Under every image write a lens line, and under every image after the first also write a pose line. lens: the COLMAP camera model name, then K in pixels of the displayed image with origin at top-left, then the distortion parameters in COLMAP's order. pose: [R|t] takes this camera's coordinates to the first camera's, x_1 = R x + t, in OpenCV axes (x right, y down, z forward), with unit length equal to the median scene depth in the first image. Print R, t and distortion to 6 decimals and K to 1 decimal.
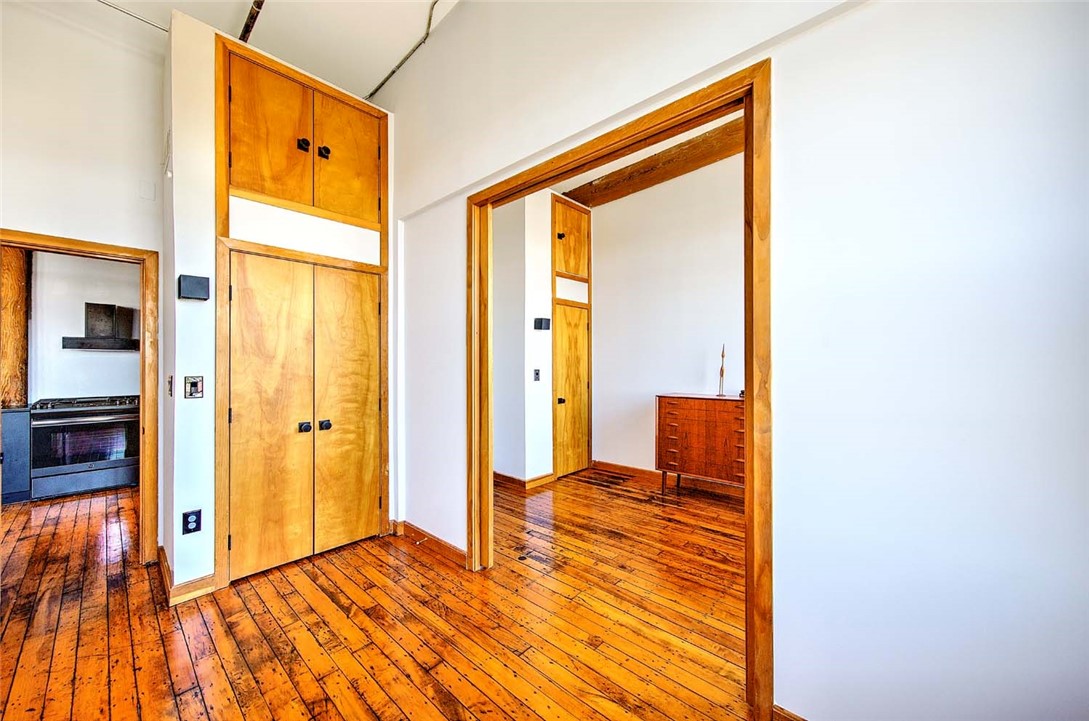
lens RADIAL K [[401.4, 0, 544.5], [0, 401.4, 360.5], [0, 0, 1]] dist [0.000405, 0.000317]
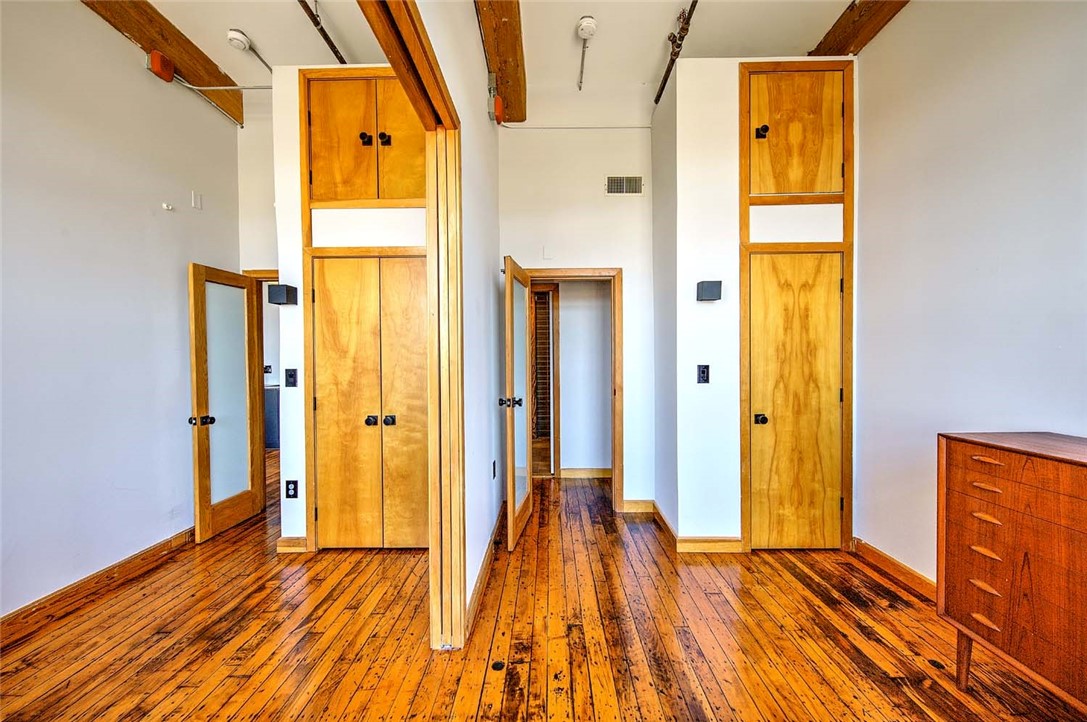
lens RADIAL K [[418.8, 0, 543.5], [0, 418.8, 361.0], [0, 0, 1]] dist [0.002832, 0.000154]
pose [[0.667023, 0.007051, -0.745003, 0.475698], [0.011772, 0.999731, 0.020002, 0.000104], [0.744944, -0.022112, 0.666761, 0.615862]]
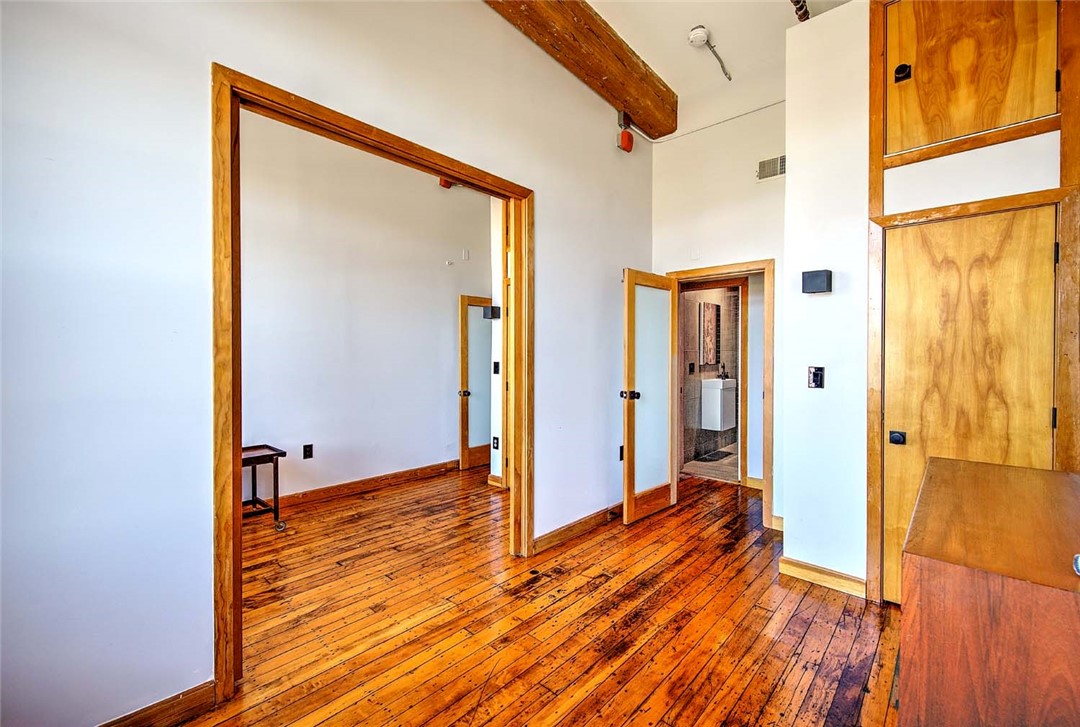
lens RADIAL K [[446.5, 0, 531.2], [0, 446.5, 356.2], [0, 0, 1]] dist [-0.000076, -0.000154]
pose [[-0.012708, 0.007665, -0.999890, 0.930336], [0.006909, 0.999947, 0.007578, 0.000834], [0.999895, -0.006812, -0.012760, 0.998088]]
